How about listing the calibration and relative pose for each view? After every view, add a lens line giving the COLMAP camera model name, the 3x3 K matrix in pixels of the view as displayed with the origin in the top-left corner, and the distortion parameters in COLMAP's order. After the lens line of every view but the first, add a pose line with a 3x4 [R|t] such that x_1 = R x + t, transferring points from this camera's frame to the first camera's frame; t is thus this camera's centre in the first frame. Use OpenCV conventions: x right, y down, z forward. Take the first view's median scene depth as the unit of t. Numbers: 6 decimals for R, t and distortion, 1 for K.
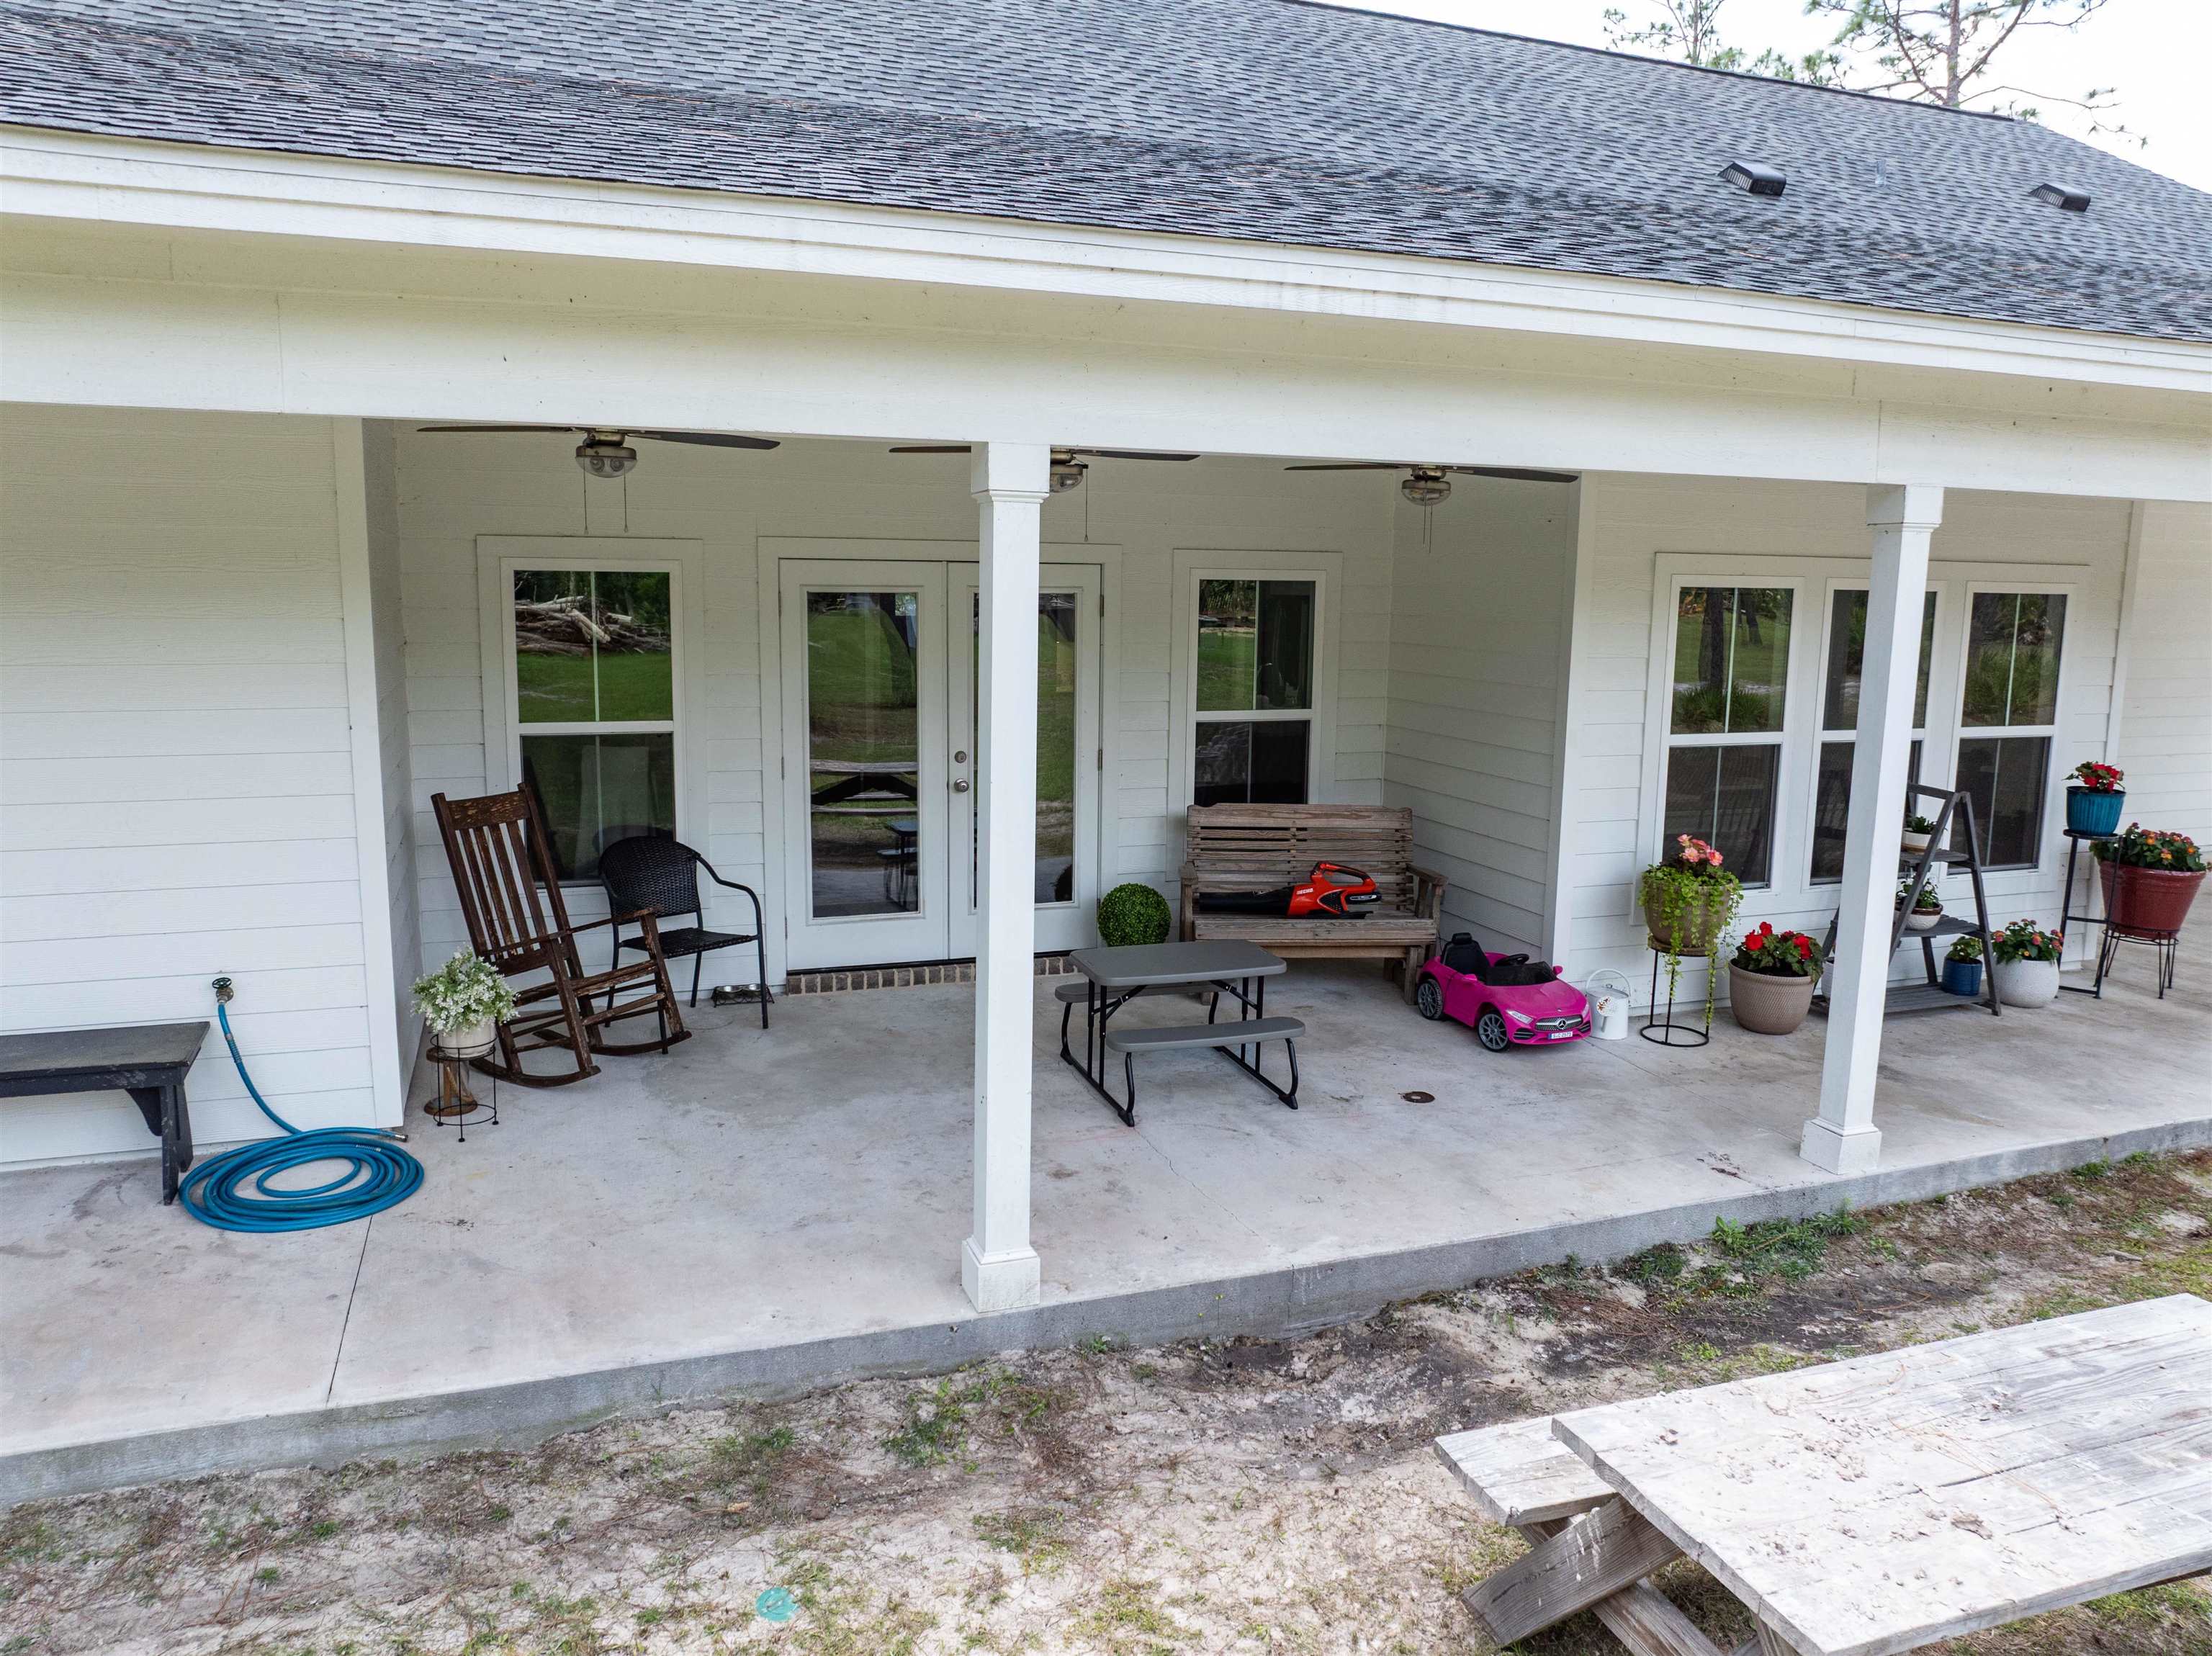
lens RADIAL K [[1553.7, 0, 1093.7], [0, 1553.7, 834.3], [0, 0, 1]] dist [-0.049954, 0.017444]
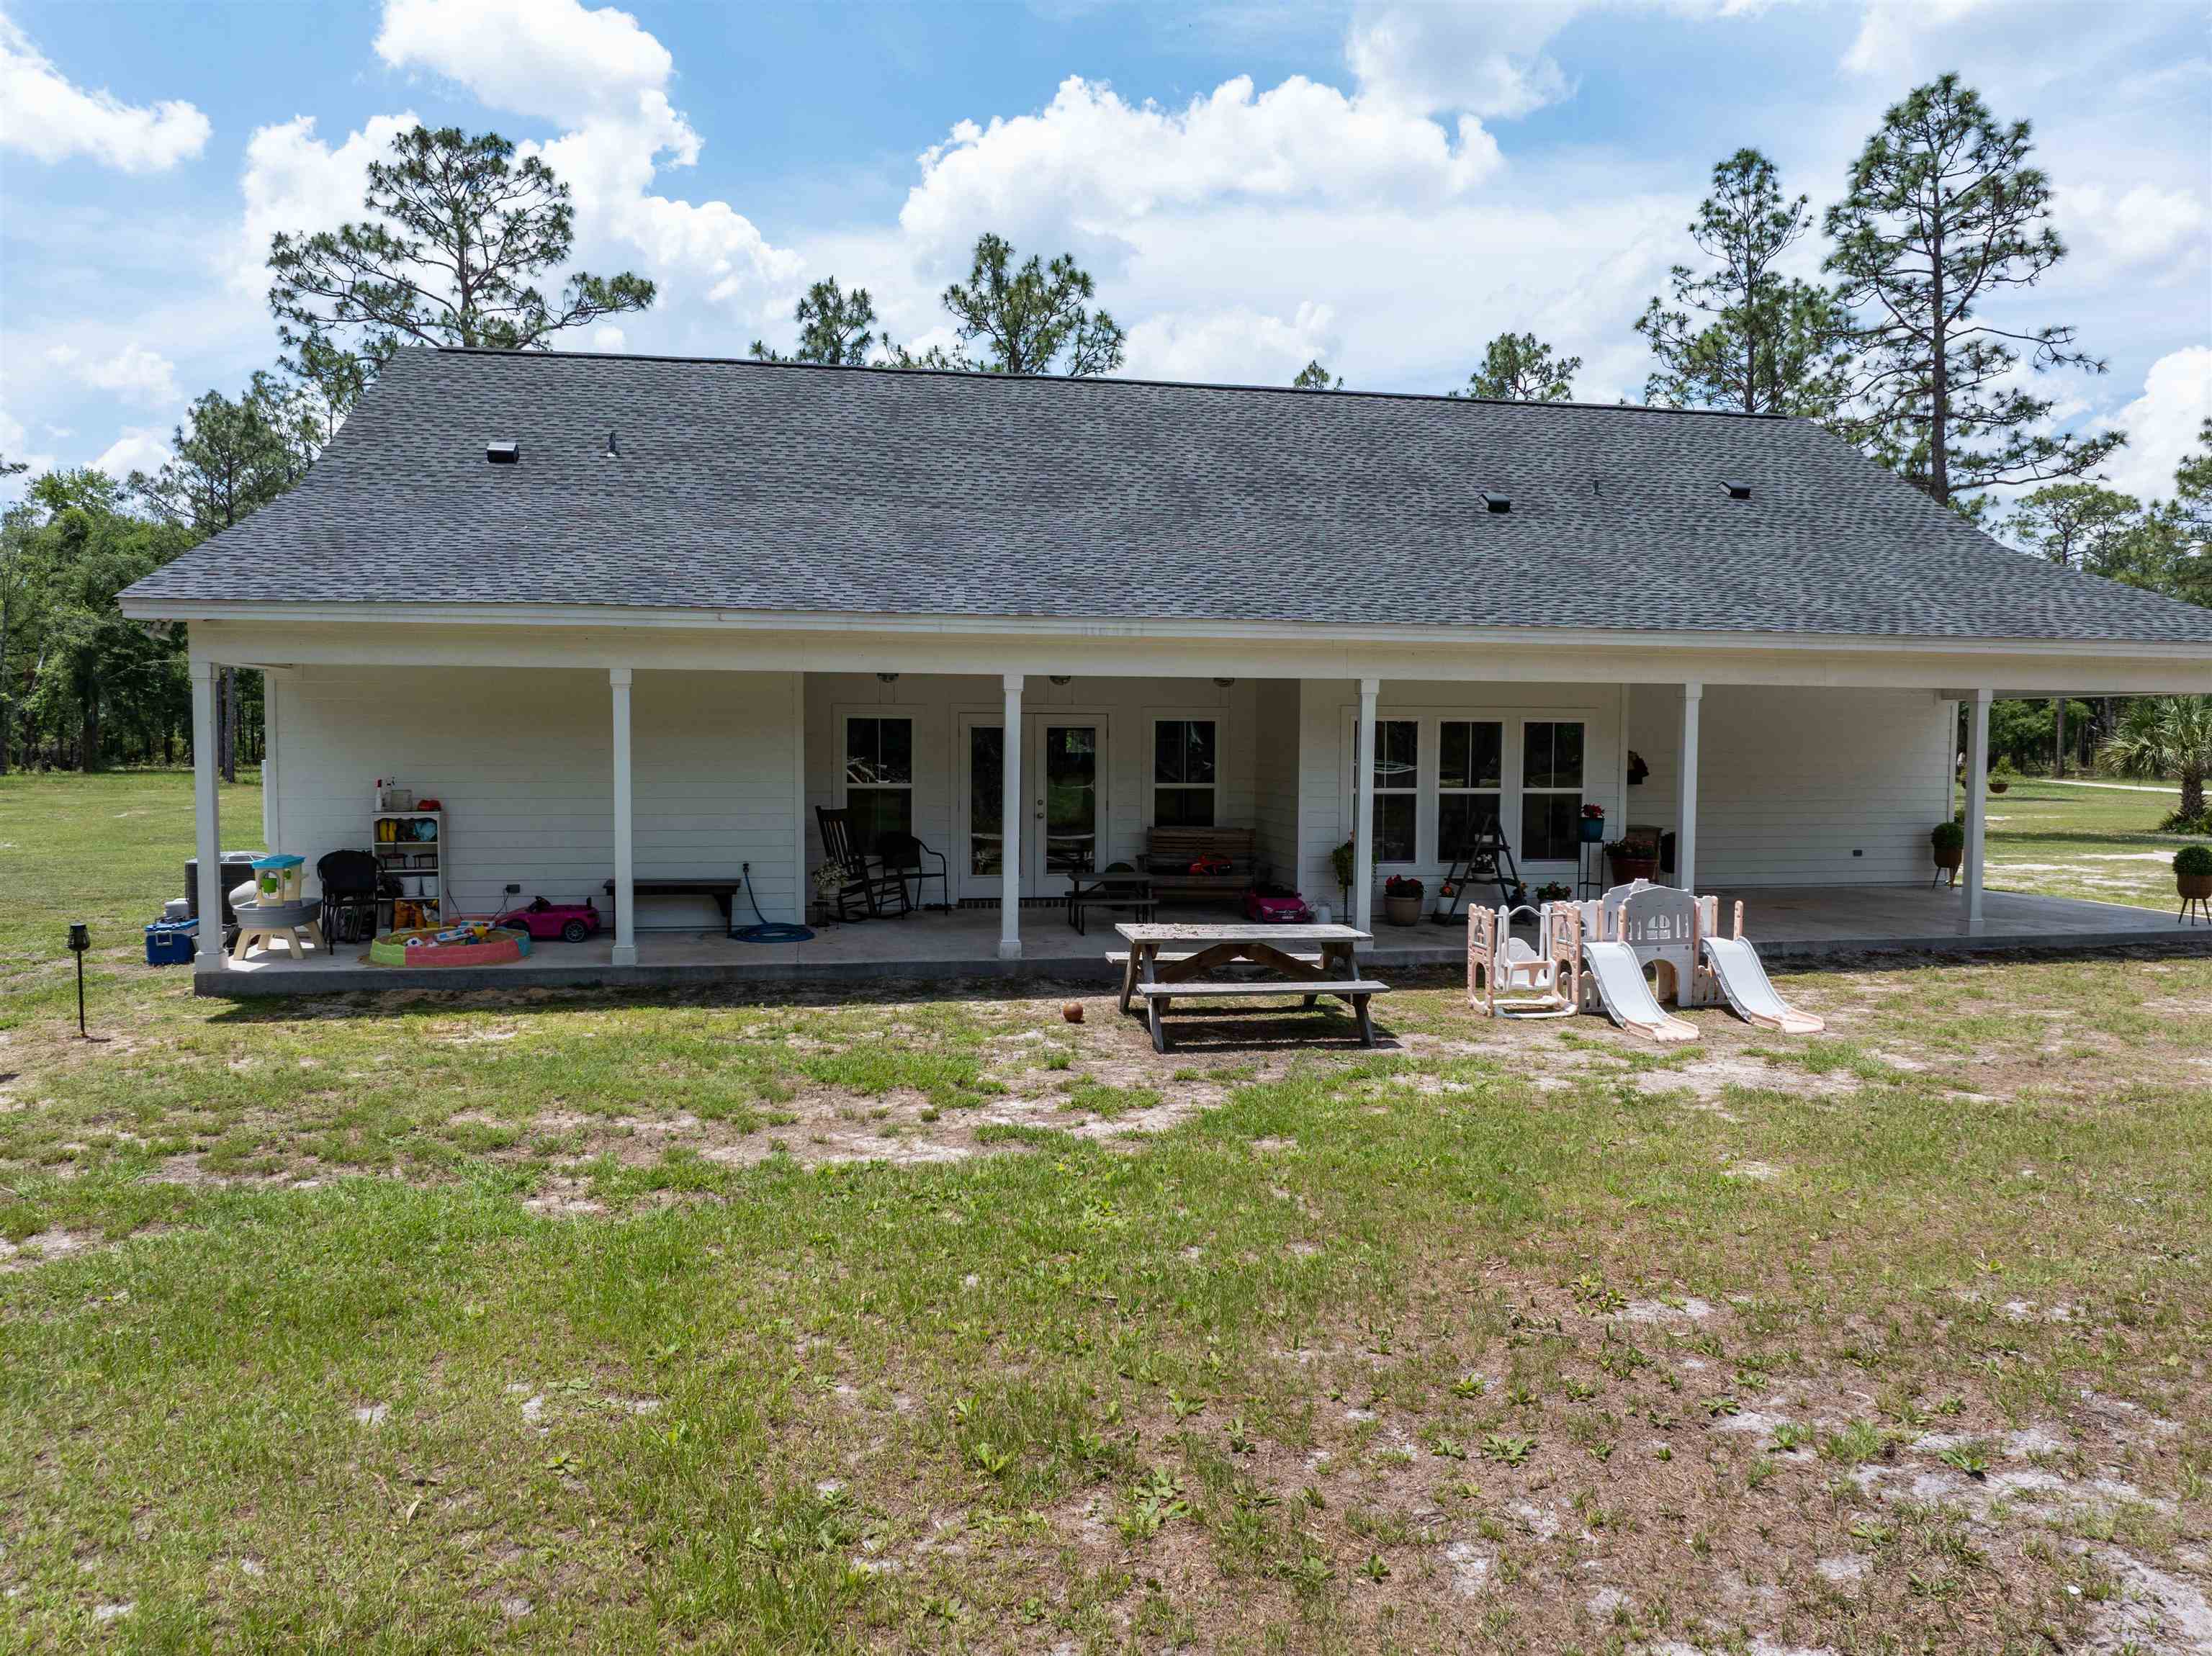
lens RADIAL K [[1553.7, 0, 1110.1], [0, 1553.7, 823.9], [0, 0, 1]] dist [-0.049954, 0.017444]
pose [[0.988998, 0.001660, -0.147923, 0.360848], [-0.017245, 0.994413, -0.104138, 0.223249], [0.146923, 0.105543, 0.983501, -1.215902]]
